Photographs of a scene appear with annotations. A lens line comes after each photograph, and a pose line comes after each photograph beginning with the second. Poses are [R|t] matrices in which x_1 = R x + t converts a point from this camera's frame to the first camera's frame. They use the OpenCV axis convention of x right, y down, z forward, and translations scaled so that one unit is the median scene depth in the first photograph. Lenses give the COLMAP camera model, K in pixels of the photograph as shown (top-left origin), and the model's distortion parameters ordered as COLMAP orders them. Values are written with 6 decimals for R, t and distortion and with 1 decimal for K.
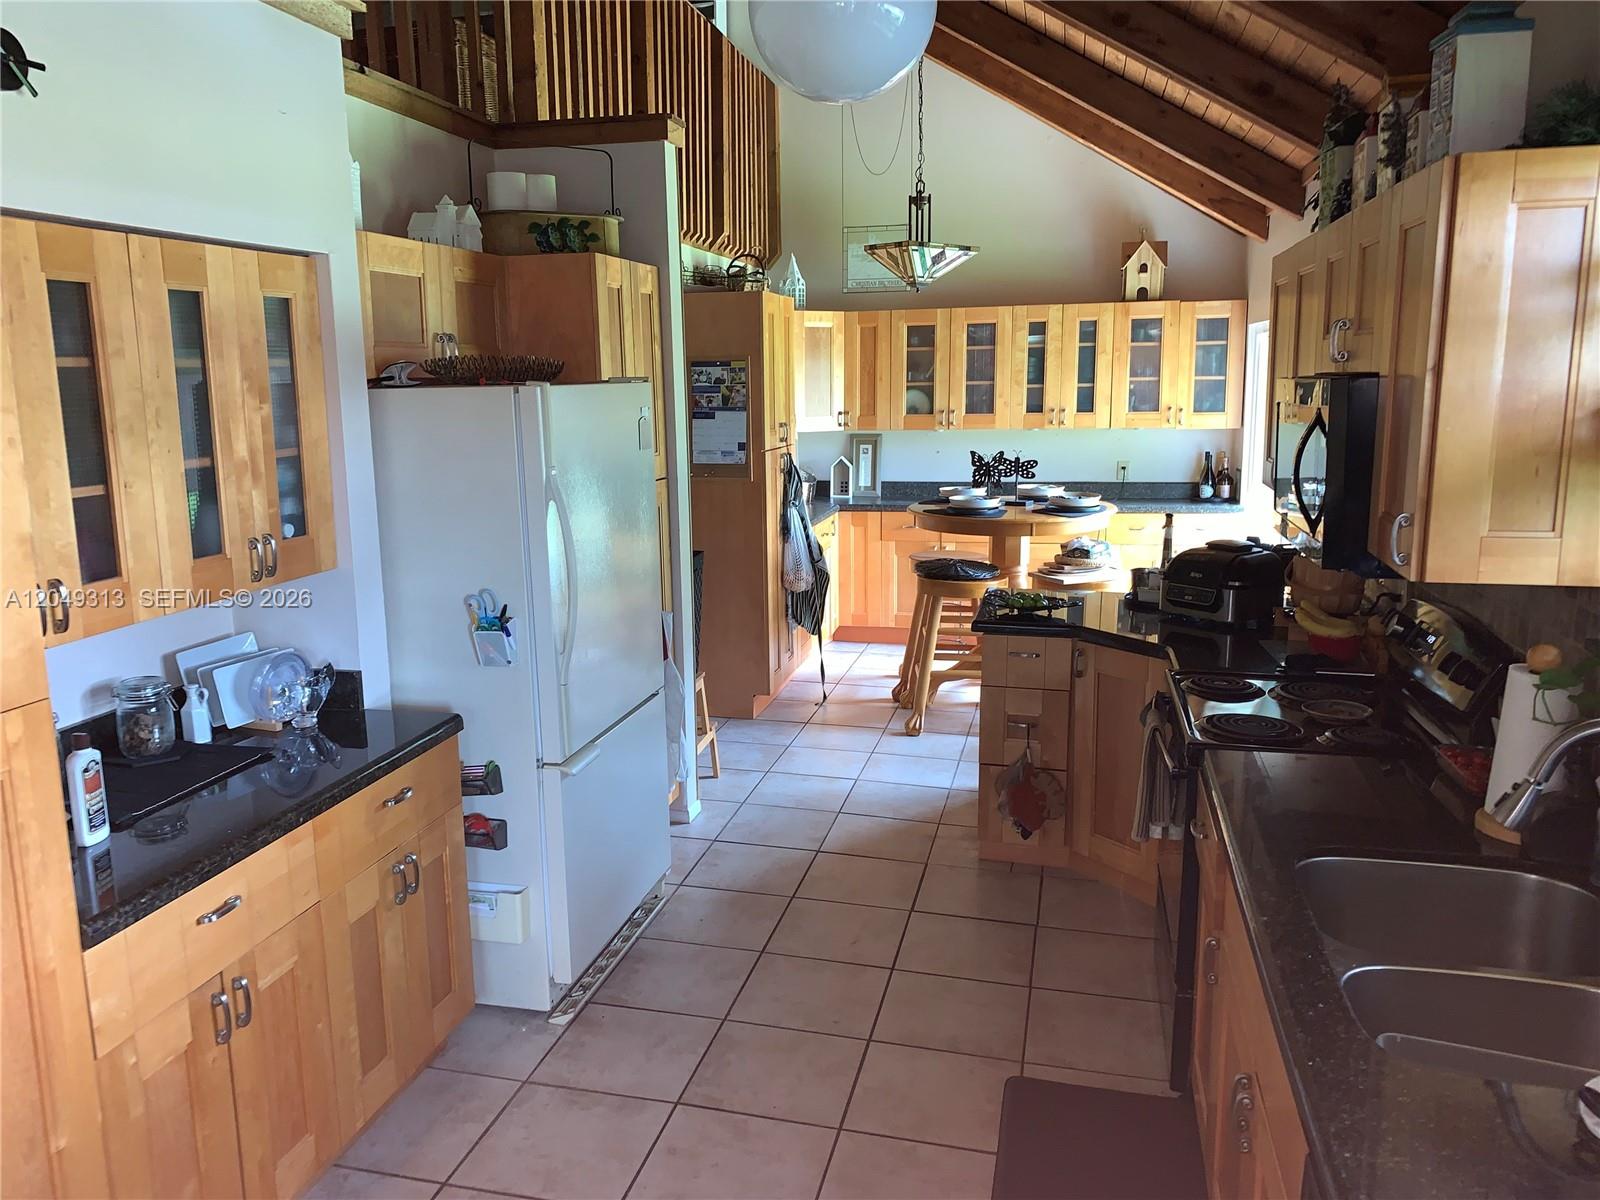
lens RADIAL K [[1198.1, 0, 800.0], [0, 1198.1, 600.0], [0, 0, 1]] dist [0.147686, -0.237362]
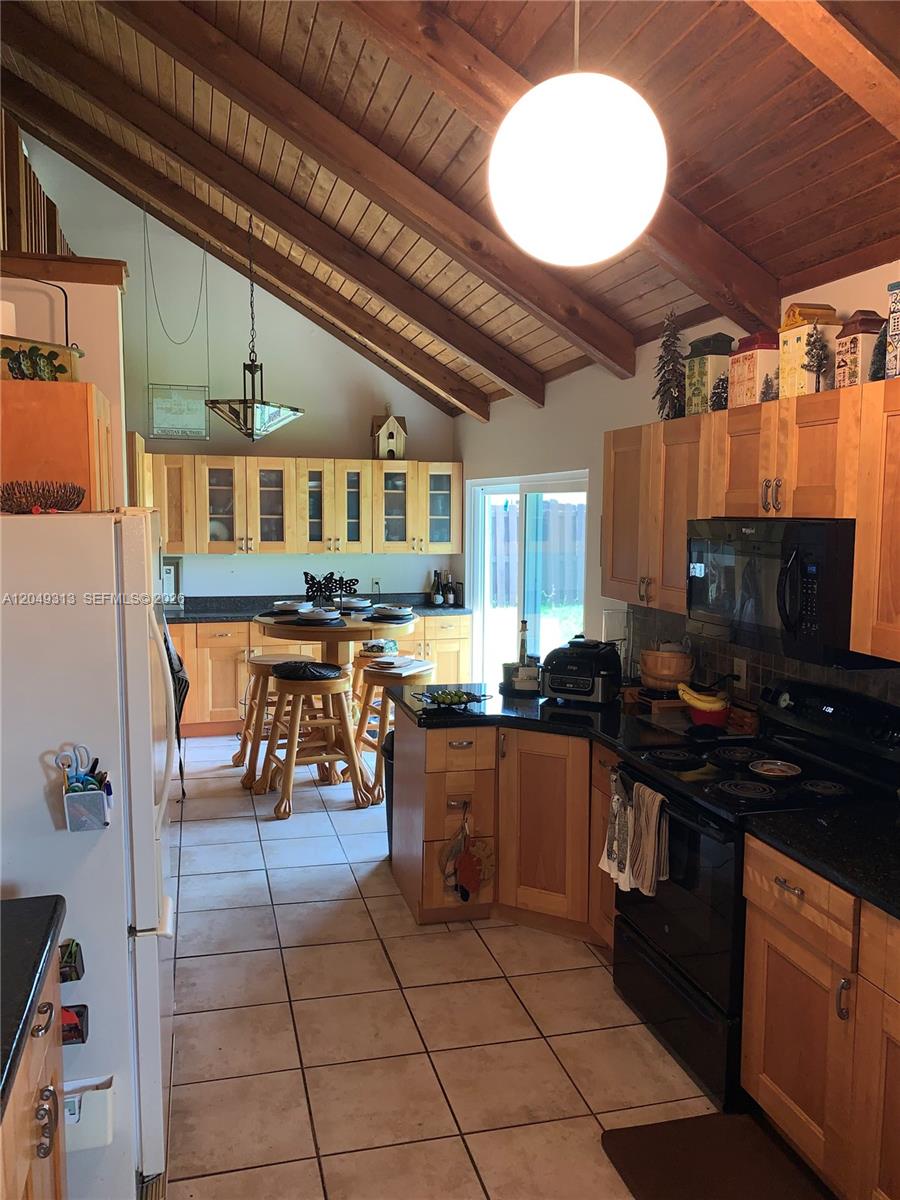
lens RADIAL K [[898.6, 0, 450.0], [0, 898.6, 600.0], [0, 0, 1]] dist [0.147686, -0.237362]
pose [[0.884470, -0.028749, 0.465710, -0.139370], [0.068796, 0.995227, -0.069219, -0.020388], [-0.461497, 0.093261, 0.882226, 0.118087]]
